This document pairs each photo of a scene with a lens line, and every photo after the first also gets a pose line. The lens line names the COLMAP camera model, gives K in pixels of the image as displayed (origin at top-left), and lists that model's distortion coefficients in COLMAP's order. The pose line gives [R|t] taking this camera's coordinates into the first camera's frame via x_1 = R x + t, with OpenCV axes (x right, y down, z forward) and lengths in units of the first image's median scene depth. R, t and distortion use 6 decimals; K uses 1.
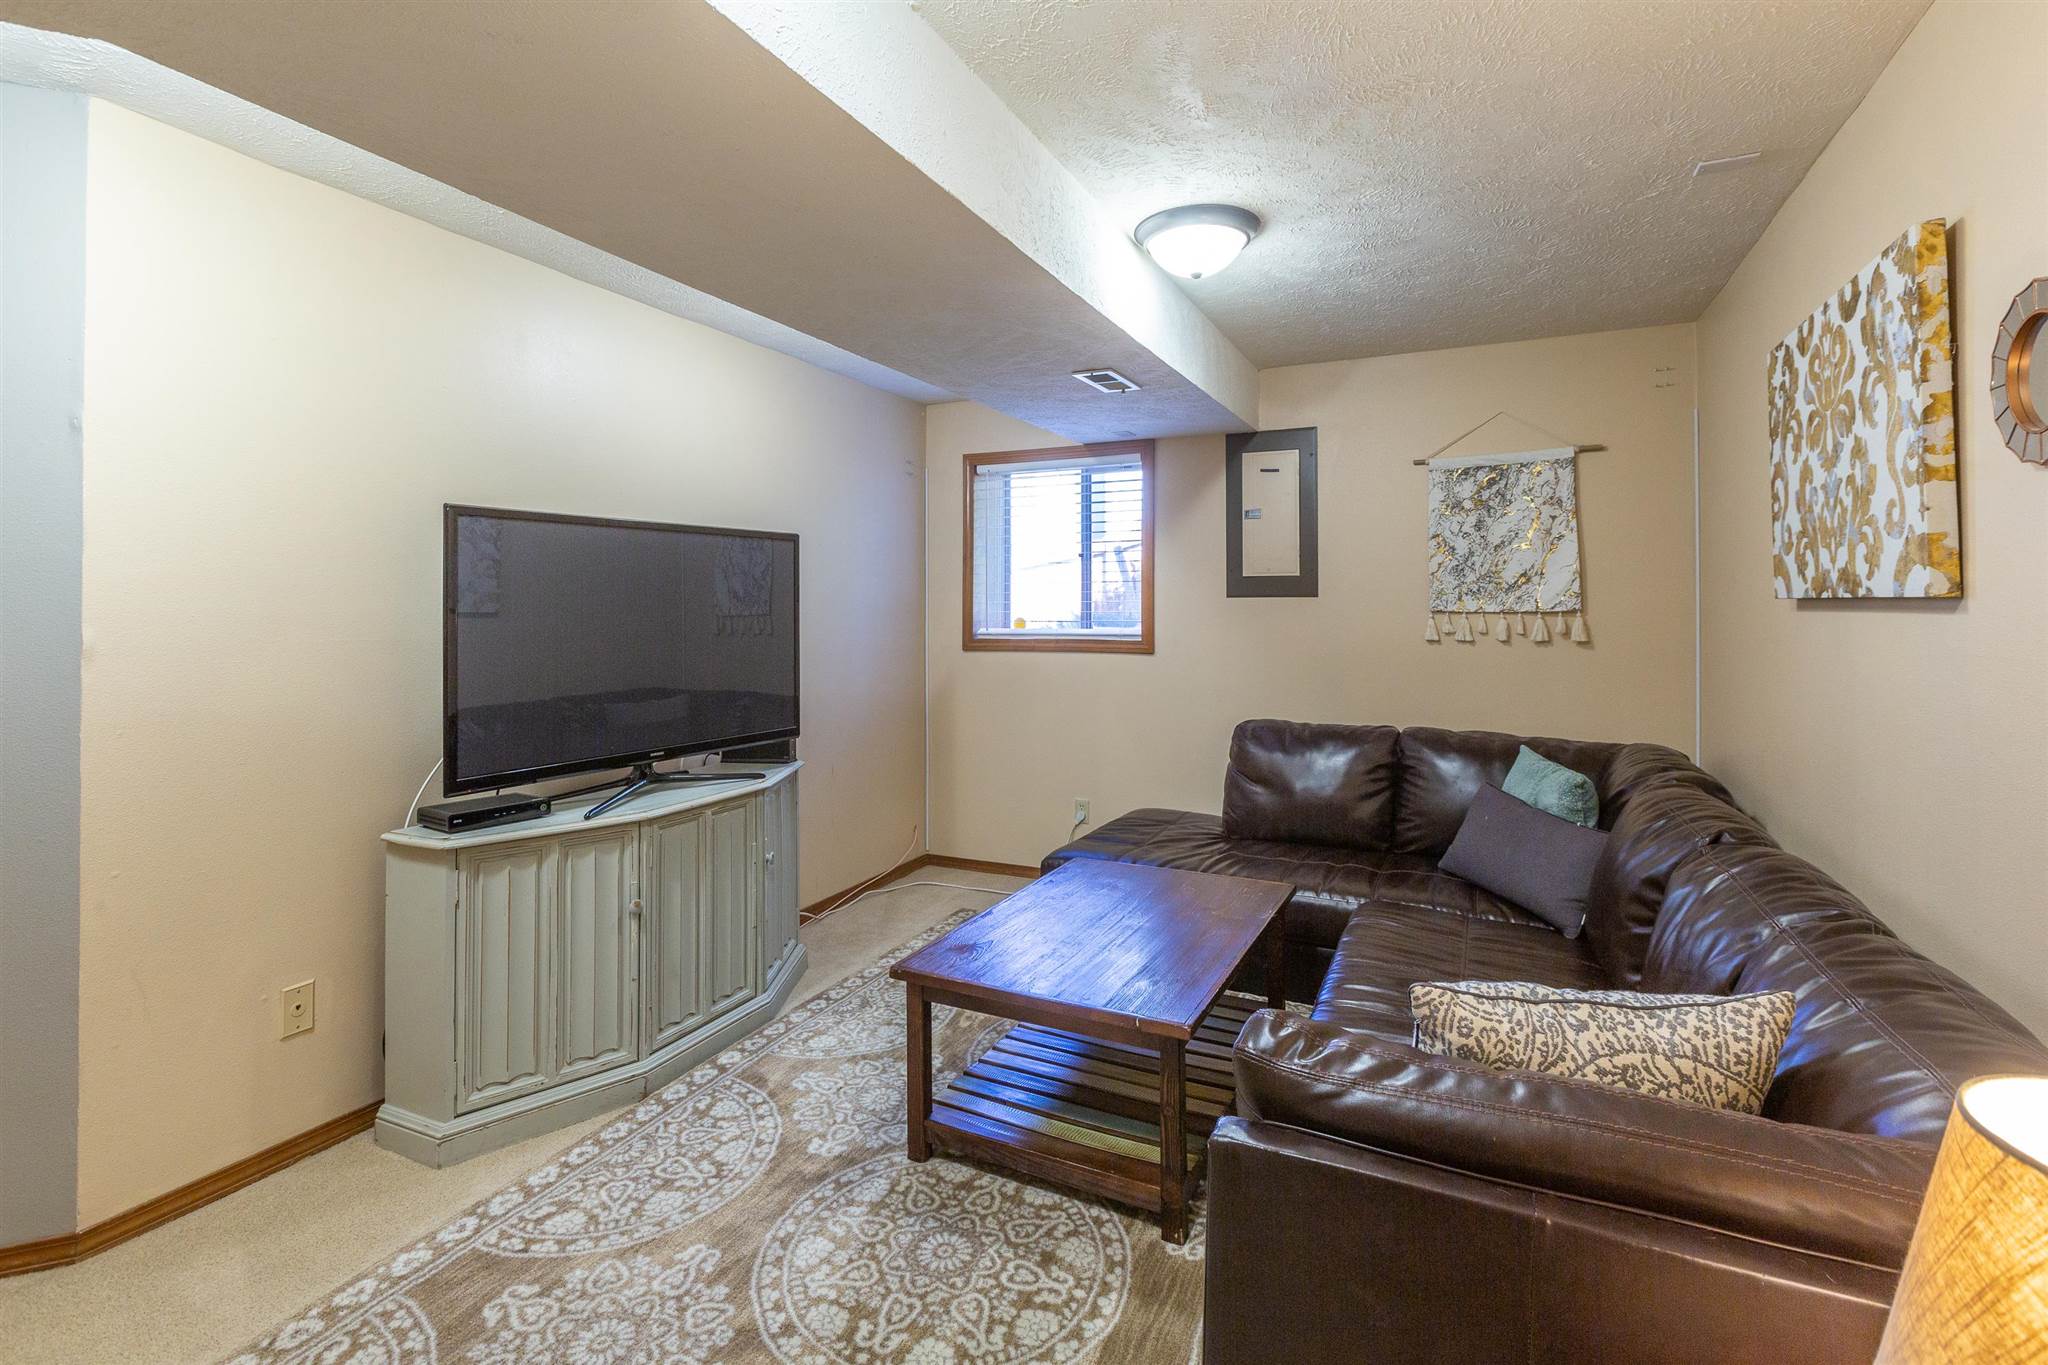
lens RADIAL K [[979.4, 0, 1021.1], [0, 979.4, 595.5], [0, 0, 1]] dist [-0.002029, -0.000290]
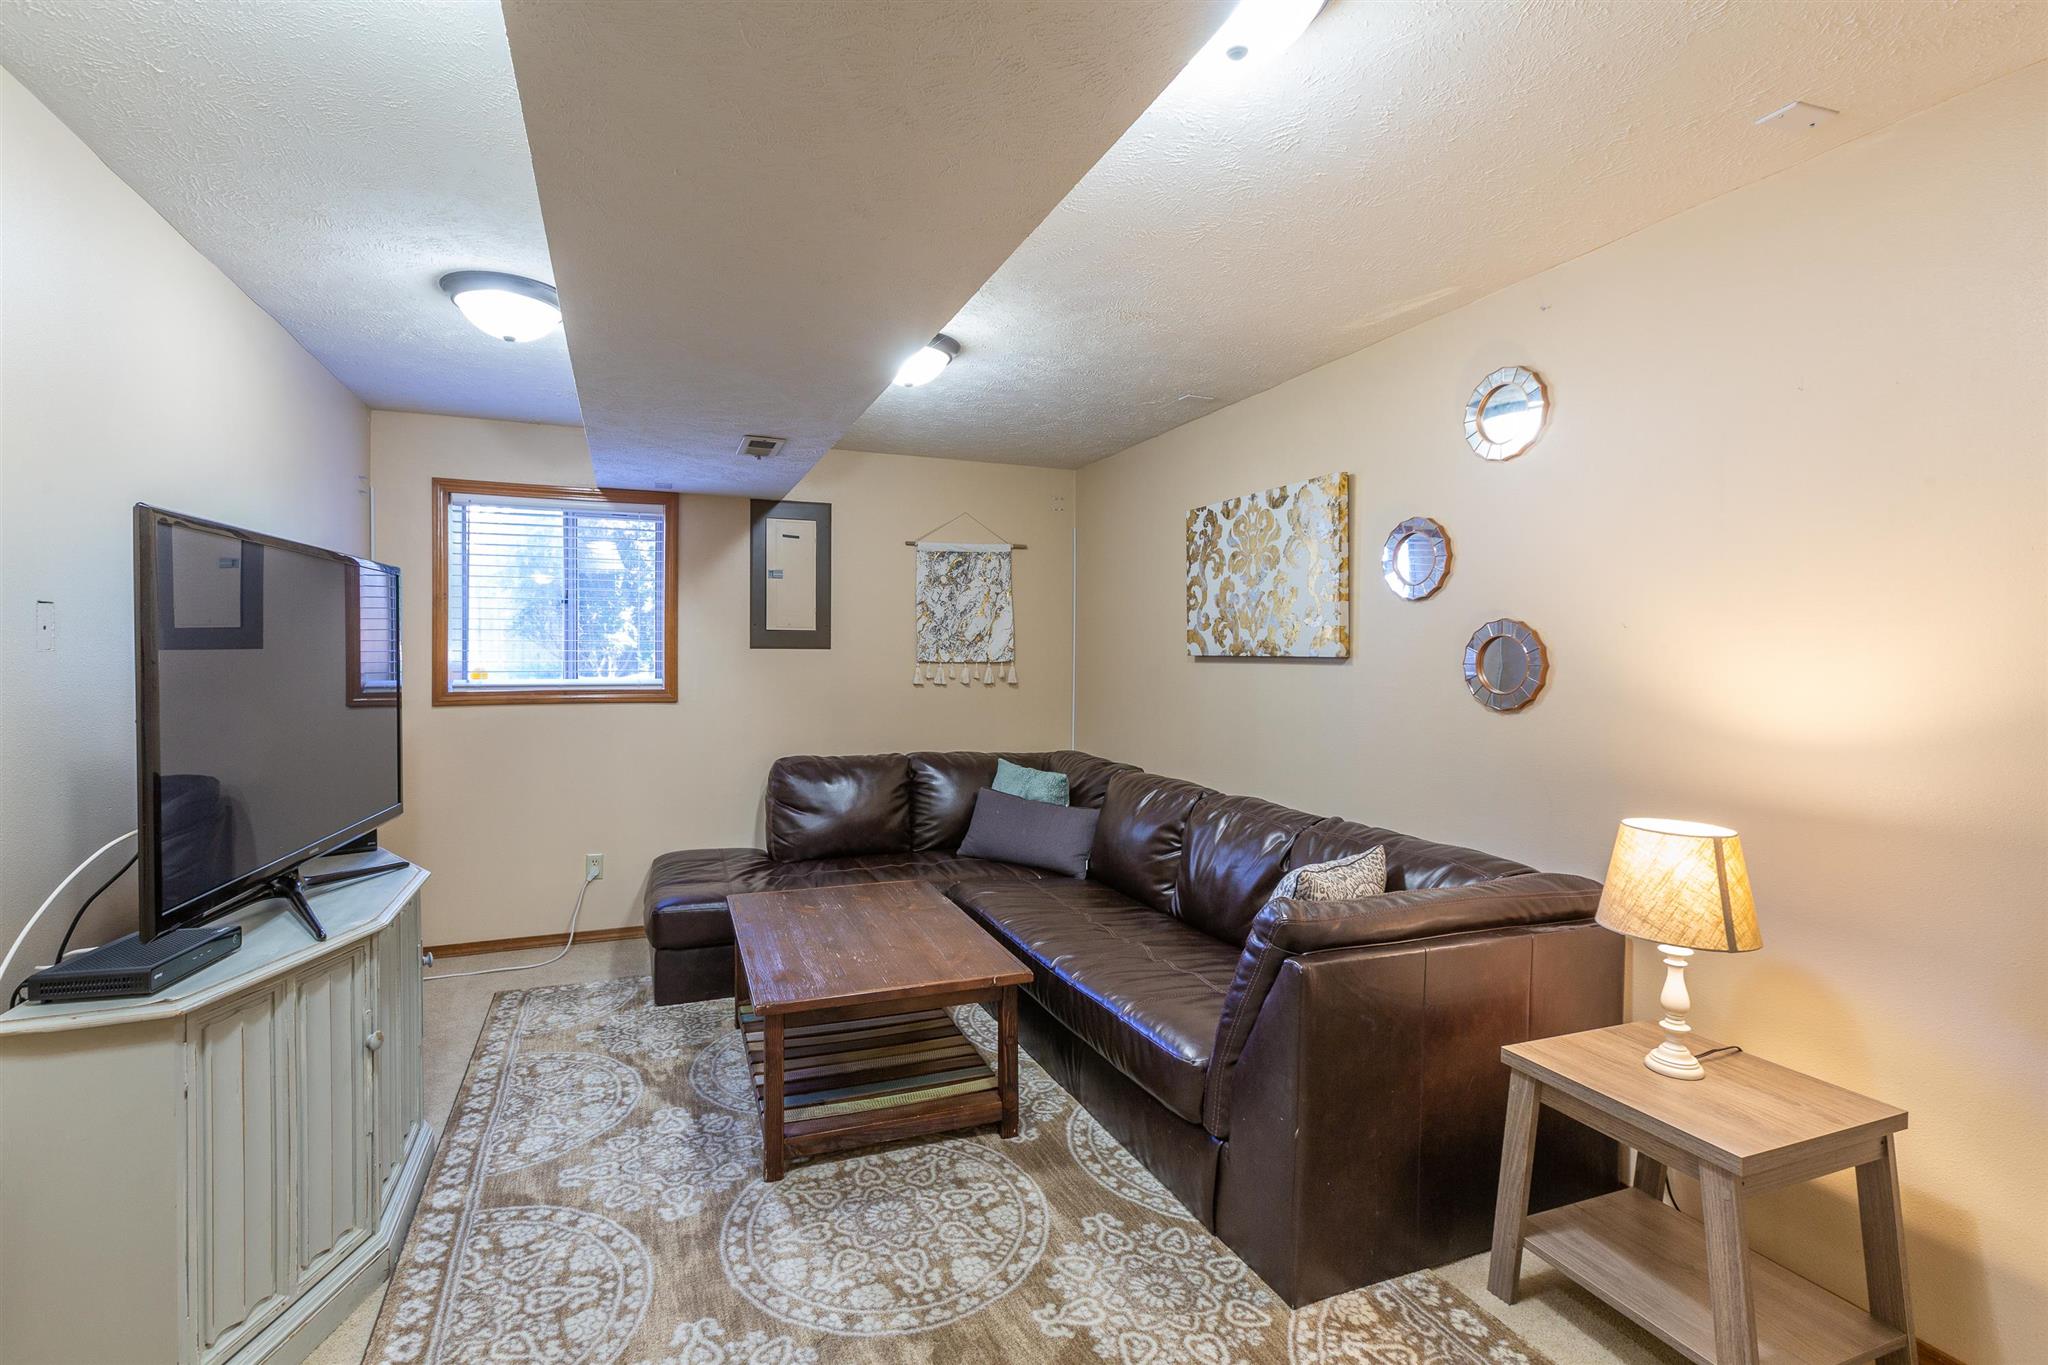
lens RADIAL K [[963.1, 0, 1008.0], [0, 963.1, 663.9], [0, 0, 1]] dist [0.000098, 0.000363]
pose [[0.661575, -0.002036, 0.749876, -0.606802], [-0.015352, 0.999750, 0.016259, -0.003953], [-0.749722, -0.022269, 0.661378, 0.109269]]
